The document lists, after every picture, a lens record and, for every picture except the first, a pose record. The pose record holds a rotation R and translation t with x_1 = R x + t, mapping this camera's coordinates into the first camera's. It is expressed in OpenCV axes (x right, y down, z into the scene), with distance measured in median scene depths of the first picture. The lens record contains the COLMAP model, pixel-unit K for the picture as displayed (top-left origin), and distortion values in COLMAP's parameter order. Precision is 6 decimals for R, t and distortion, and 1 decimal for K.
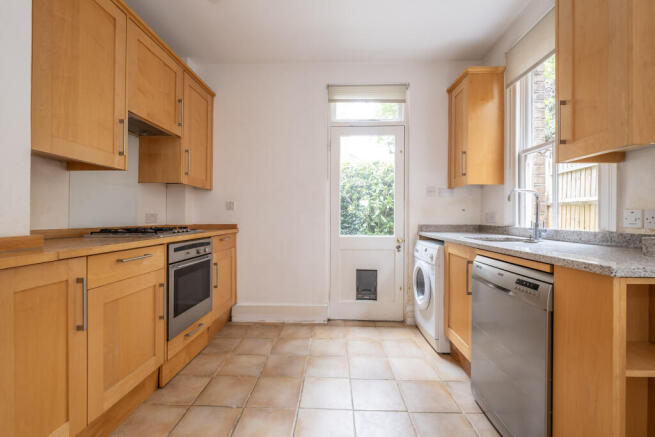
lens RADIAL K [[292.7, 0, 328.1], [0, 292.7, 217.8], [0, 0, 1]] dist [0.003537, -0.000265]
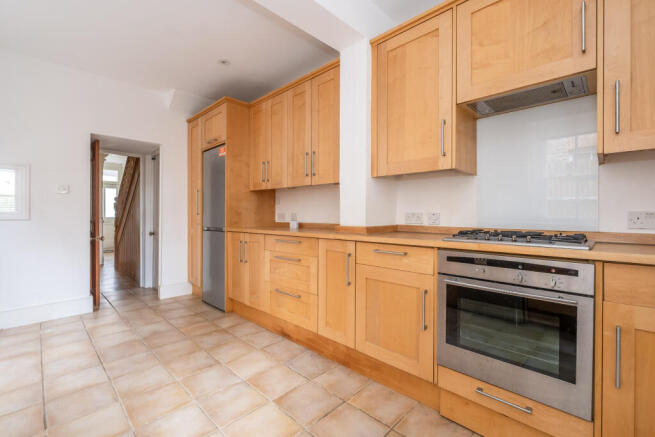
lens RADIAL K [[292.7, 0, 328.2], [0, 292.7, 216.7], [0, 0, 1]] dist [0.003537, -0.000265]
pose [[-0.683171, 0.001279, -0.730257, 0.322847], [-0.002387, 0.999989, 0.003984, -0.006579], [0.730255, 0.004465, -0.683160, 1.503377]]
